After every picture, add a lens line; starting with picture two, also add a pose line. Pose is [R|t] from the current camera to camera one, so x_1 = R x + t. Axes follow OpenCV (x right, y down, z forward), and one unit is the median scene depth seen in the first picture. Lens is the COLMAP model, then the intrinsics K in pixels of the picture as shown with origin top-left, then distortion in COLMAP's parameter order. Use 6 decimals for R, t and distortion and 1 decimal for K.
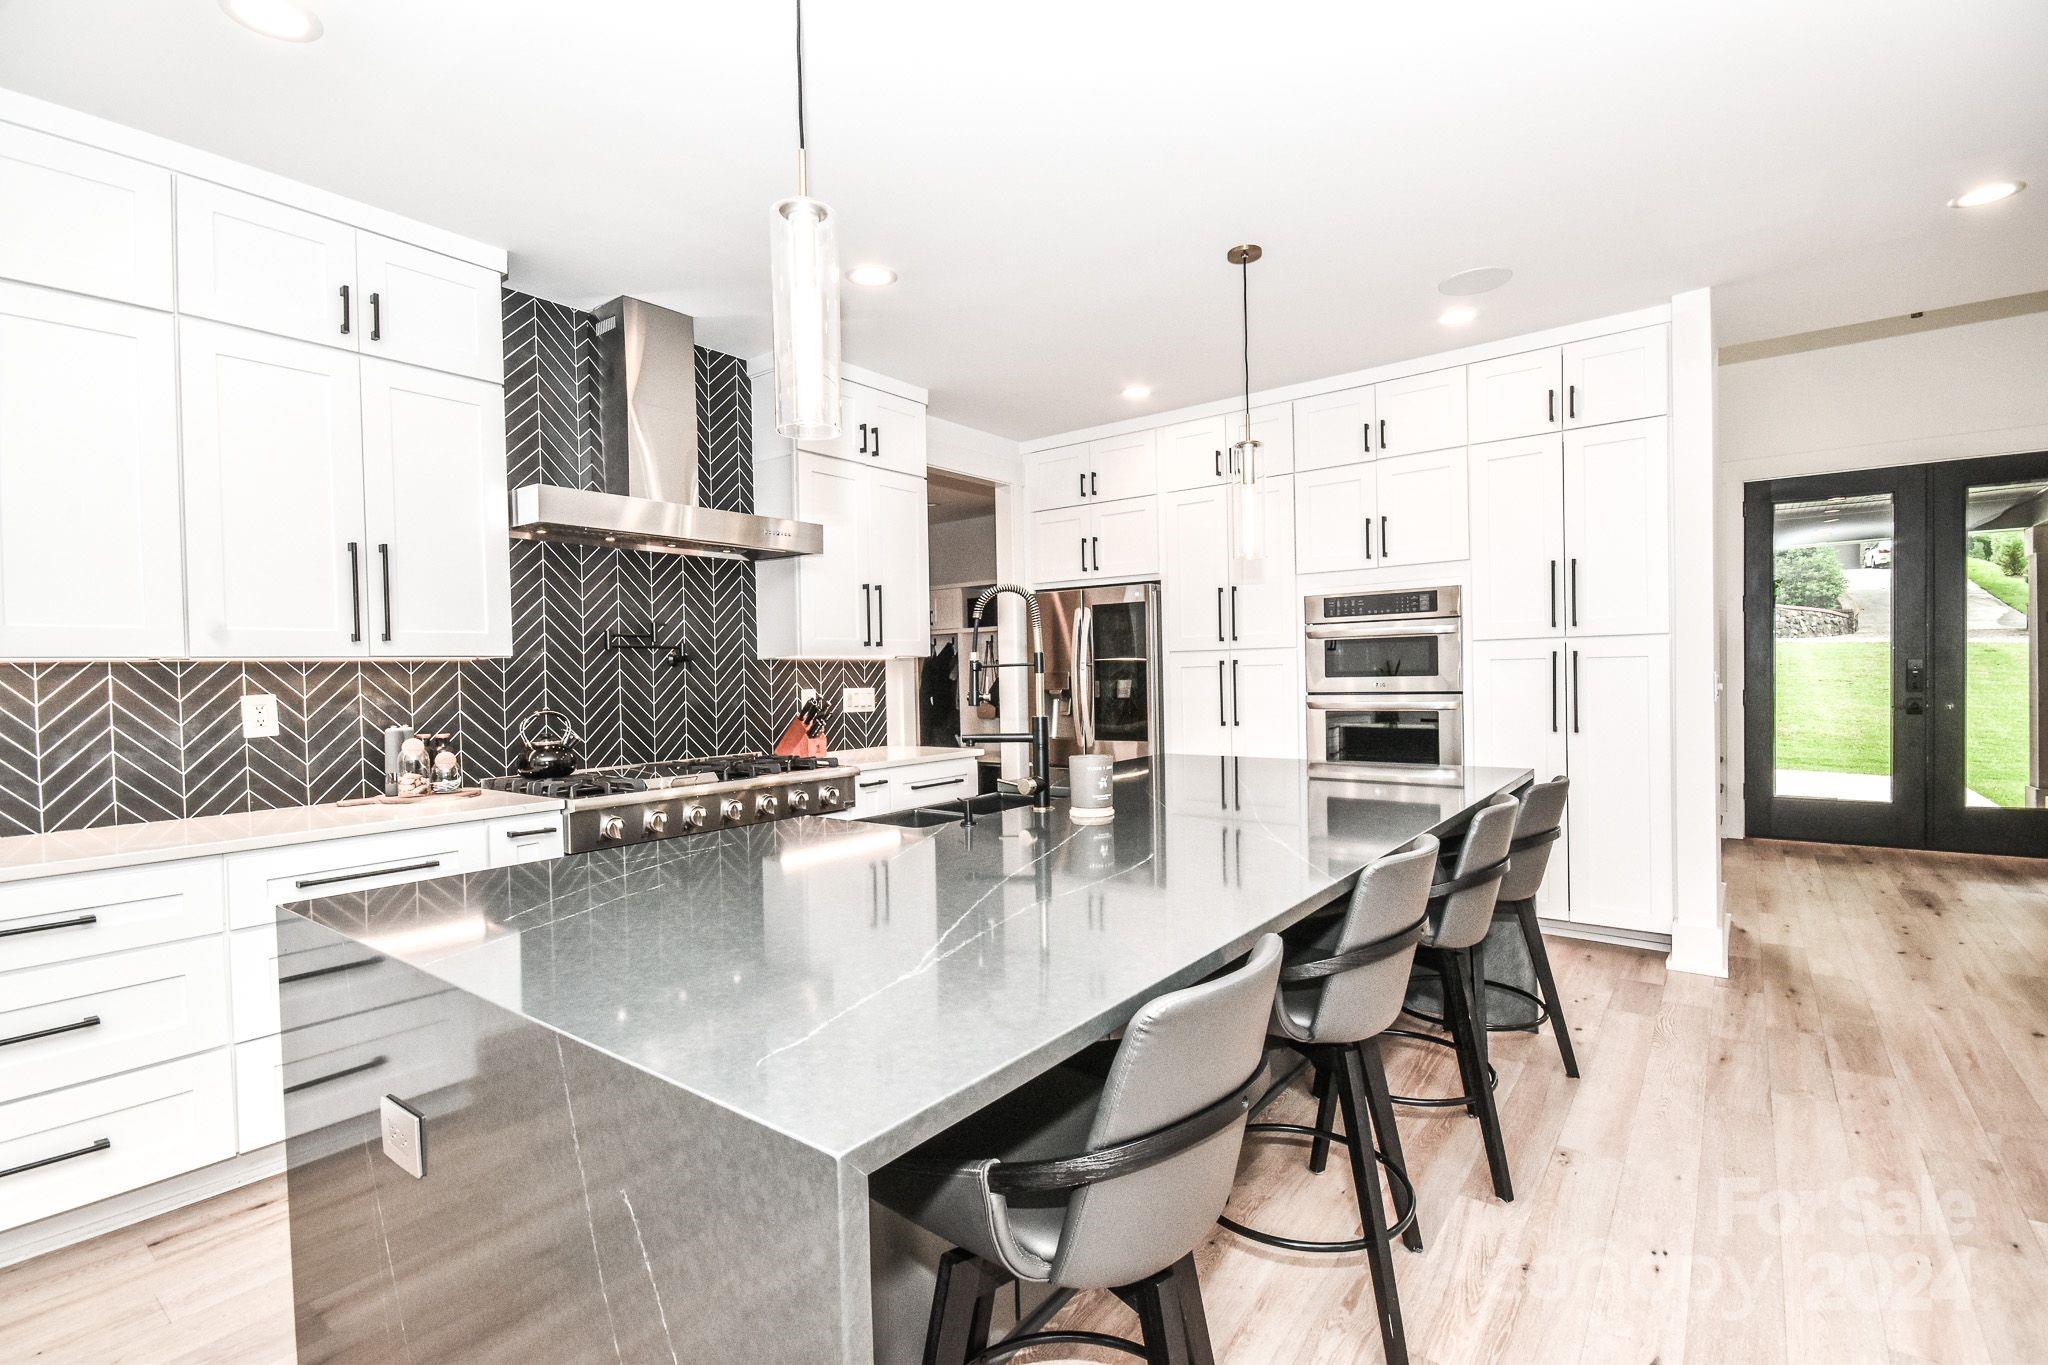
lens RADIAL K [[926.5, 0, 1019.5], [0, 926.5, 687.9], [0, 0, 1]] dist [0.008900, -0.006977]
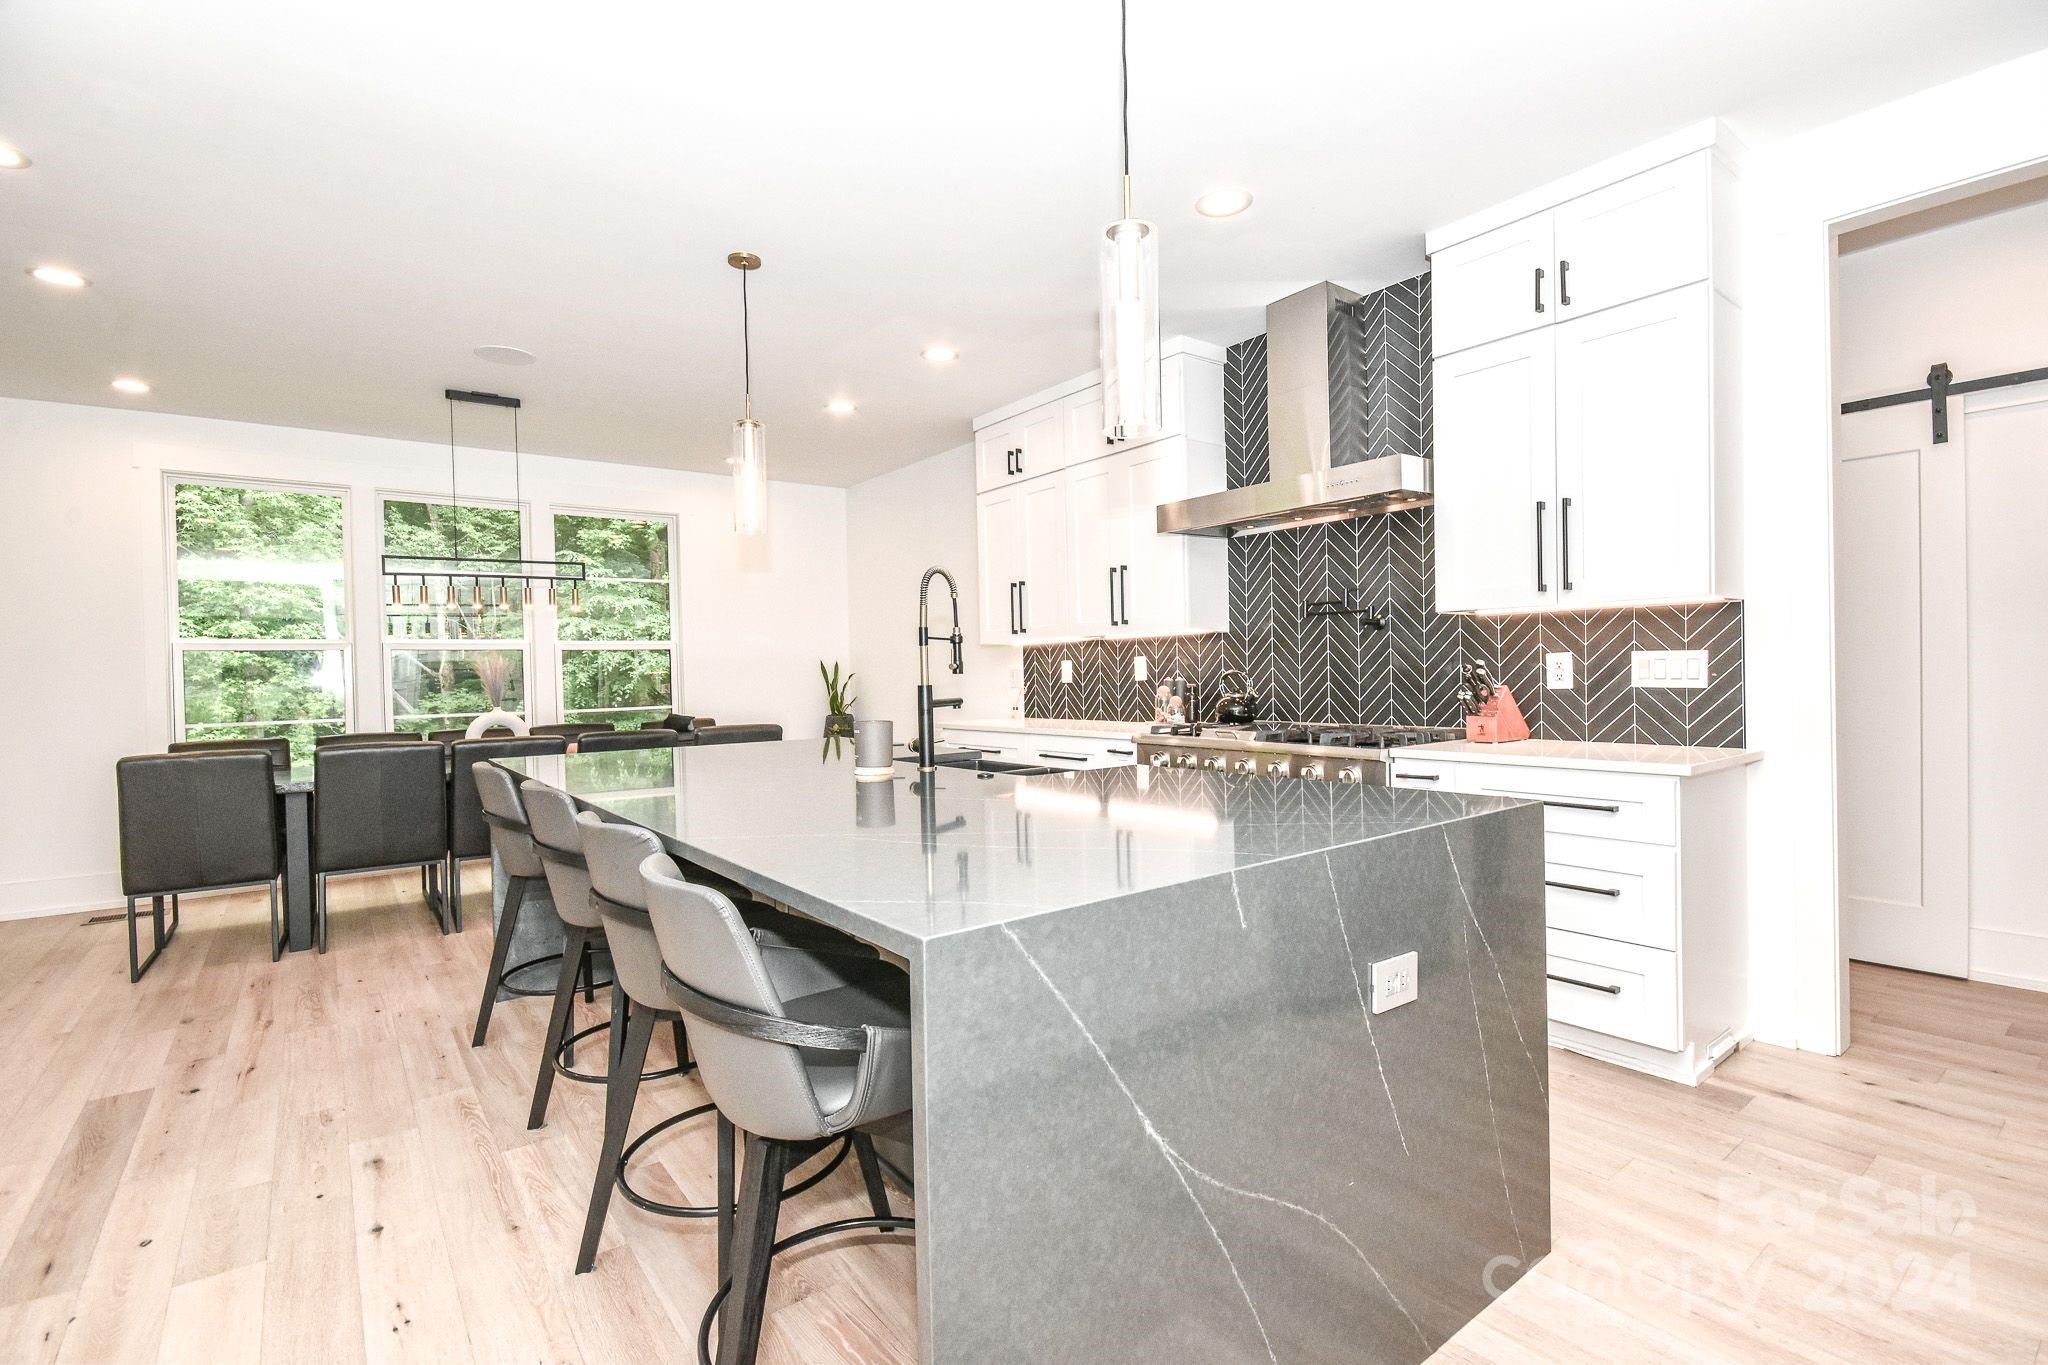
lens RADIAL K [[926.5, 0, 1026.2], [0, 926.5, 680.8], [0, 0, 1]] dist [0.008900, -0.006977]
pose [[-0.258001, 0.042043, -0.965229, 0.714141], [0.017182, 0.999094, 0.038926, -0.014377], [0.965992, -0.006541, -0.258490, 0.946992]]
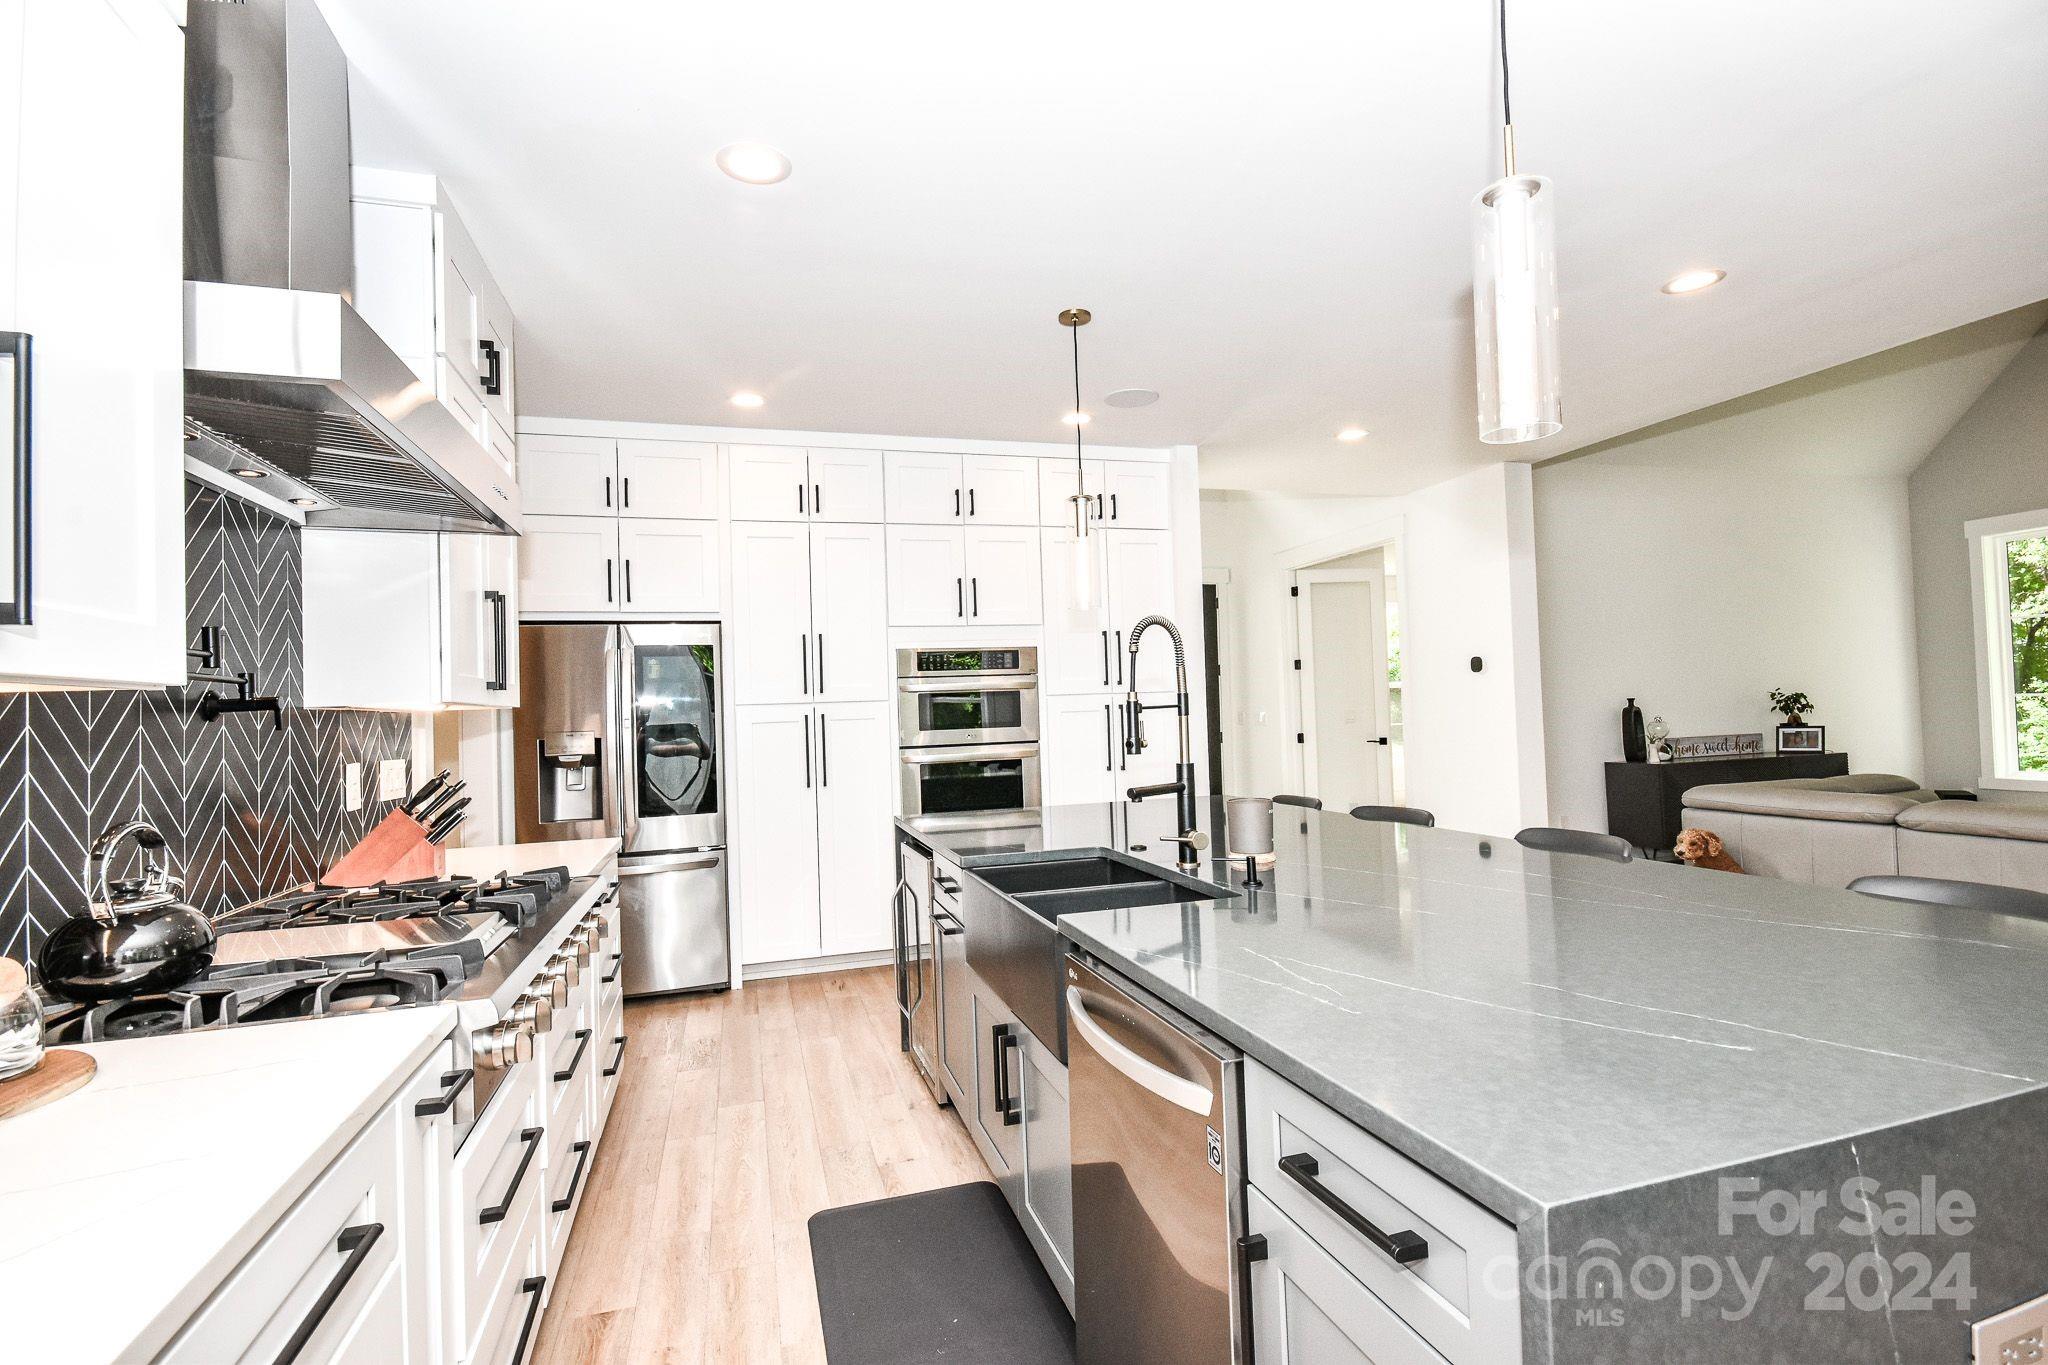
lens RADIAL K [[926.5, 0, 1009.1], [0, 926.5, 710.8], [0, 0, 1]] dist [0.008900, -0.006977]
pose [[0.591259, 0.001811, 0.806480, -0.540474], [0.035539, 0.998968, -0.028299, -0.000524], [-0.805698, 0.045394, 0.590584, 0.407425]]
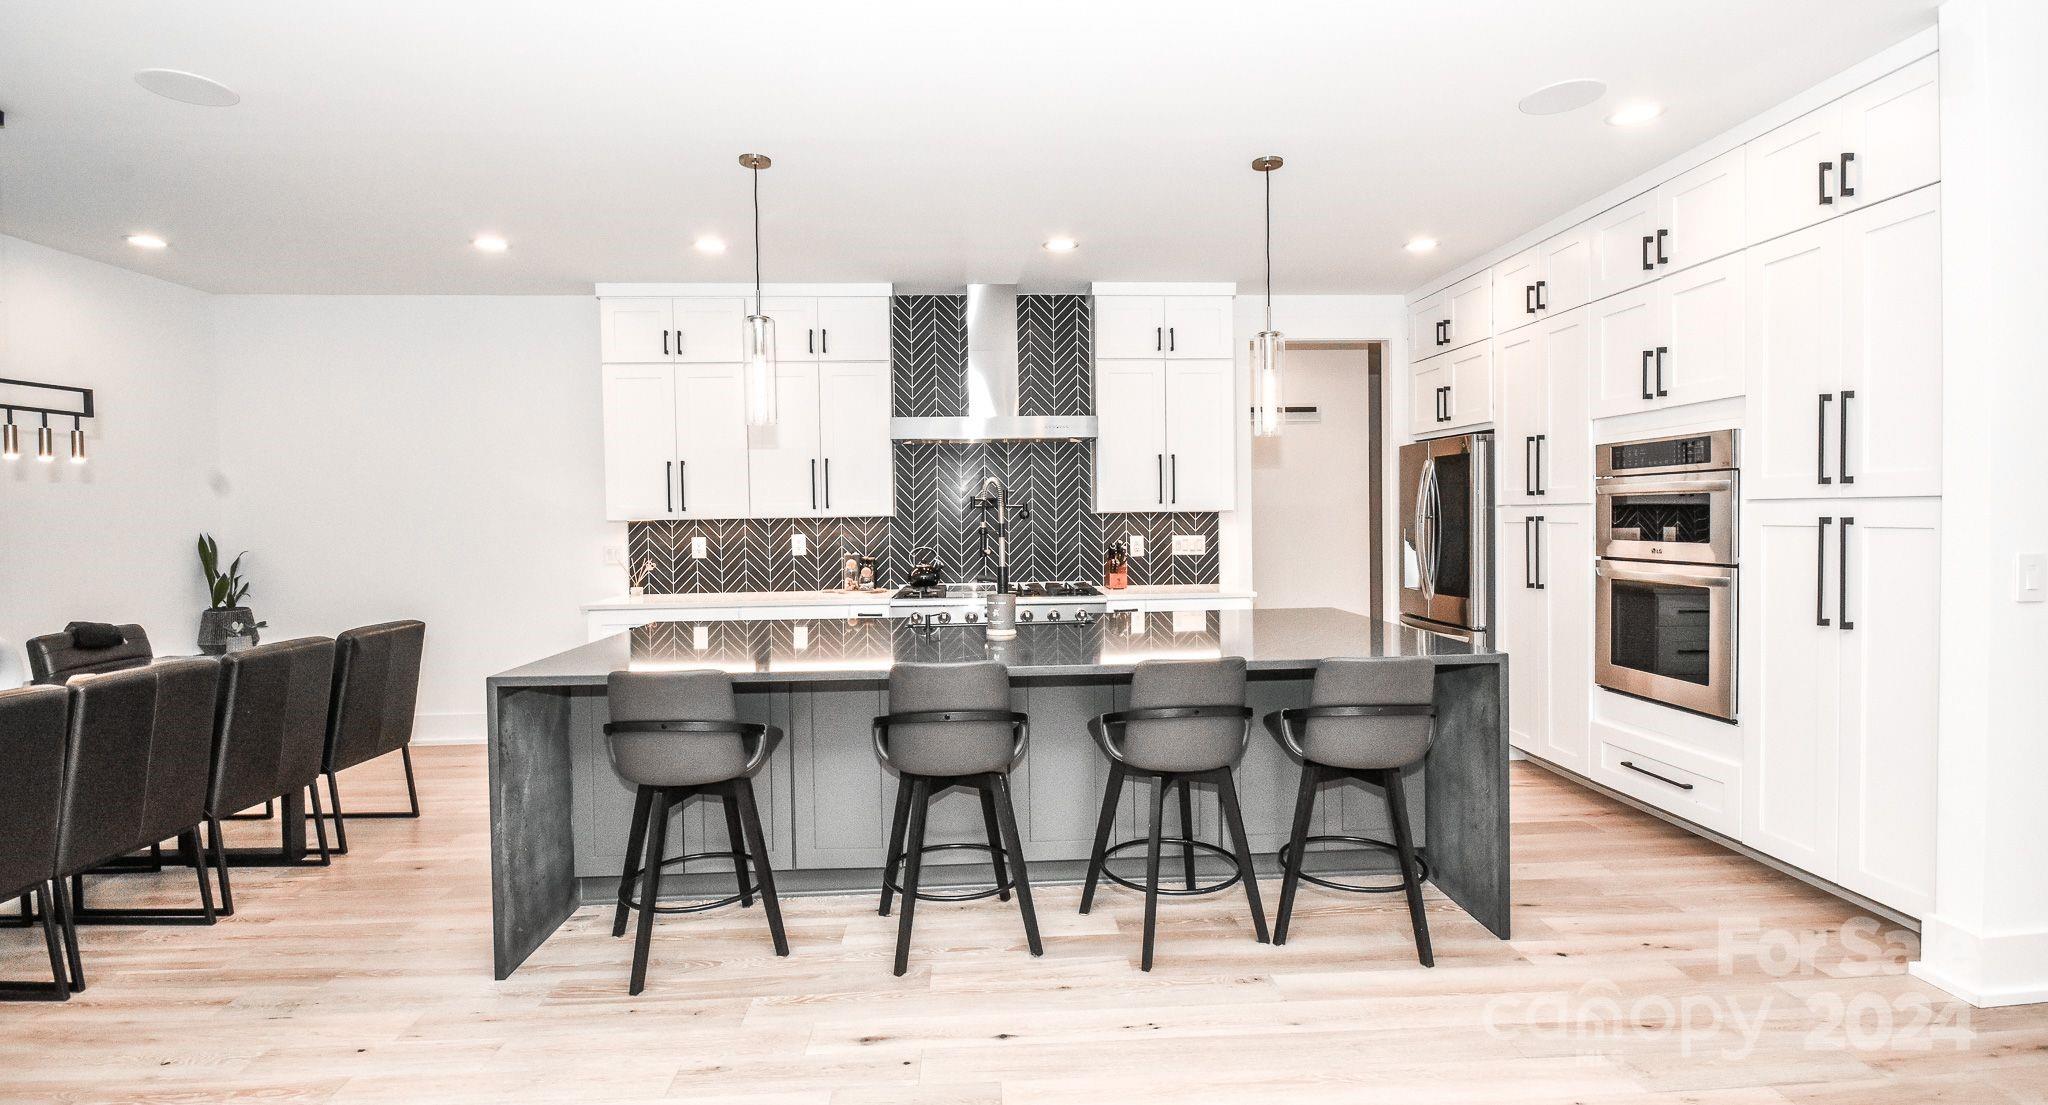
lens RADIAL K [[913.7, 0, 1019.1], [0, 913.7, 543.6], [0, 0, 1]] dist [-0.000926, 0.000979]
pose [[0.655512, 0.036558, -0.754299, 0.766349], [-0.012393, 0.999214, 0.037658, -0.040818], [0.755083, -0.015337, 0.655450, 0.039826]]
